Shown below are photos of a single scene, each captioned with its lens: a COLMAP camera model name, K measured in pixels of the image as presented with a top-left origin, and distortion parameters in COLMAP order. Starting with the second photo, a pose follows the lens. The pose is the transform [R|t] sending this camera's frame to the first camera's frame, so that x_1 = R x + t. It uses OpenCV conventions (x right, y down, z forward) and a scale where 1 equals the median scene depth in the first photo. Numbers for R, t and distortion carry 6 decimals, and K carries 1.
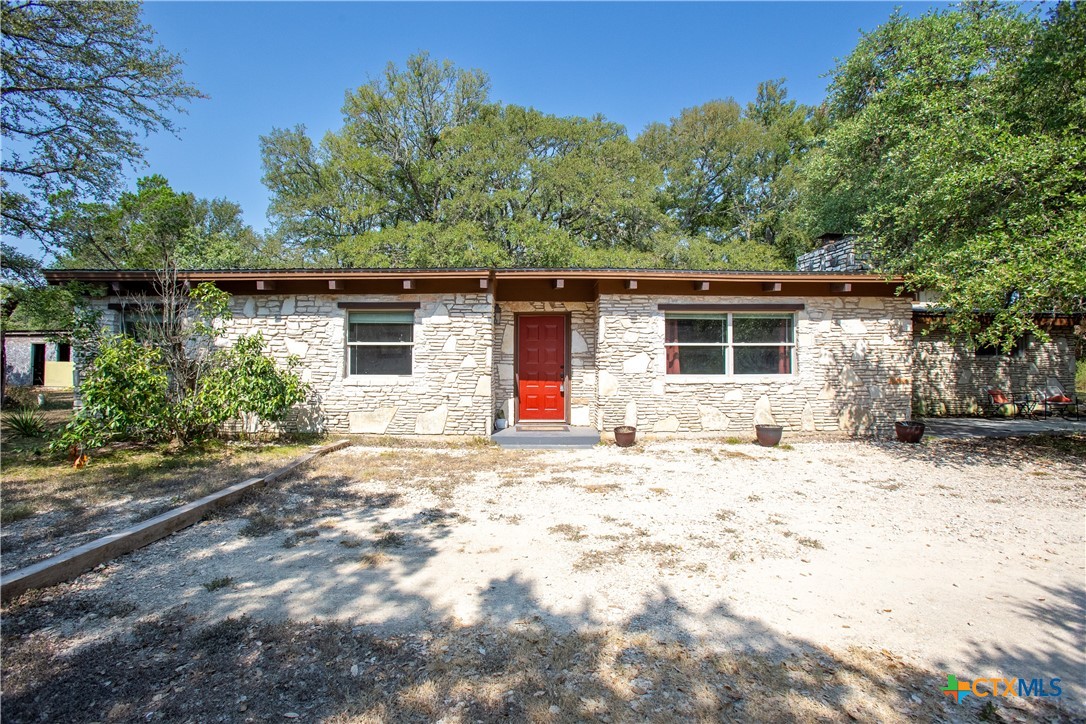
lens RADIAL K [[485.1, 0, 555.8], [0, 485.1, 360.2], [0, 0, 1]] dist [-0.055957, 0.020103]
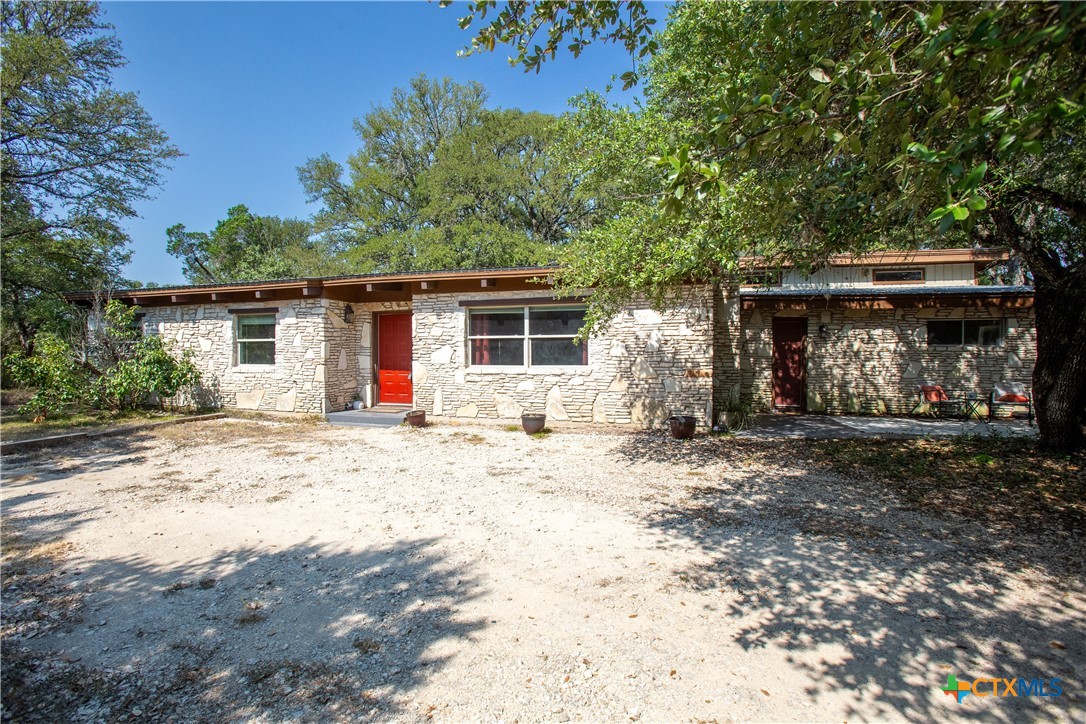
lens RADIAL K [[485.1, 0, 555.8], [0, 485.1, 360.2], [0, 0, 1]] dist [-0.055957, 0.020103]
pose [[0.958639, 0.001585, -0.284621, 0.727563], [0.003284, 0.999856, 0.016629, 0.000771], [0.284607, -0.016876, 0.958496, 0.005177]]
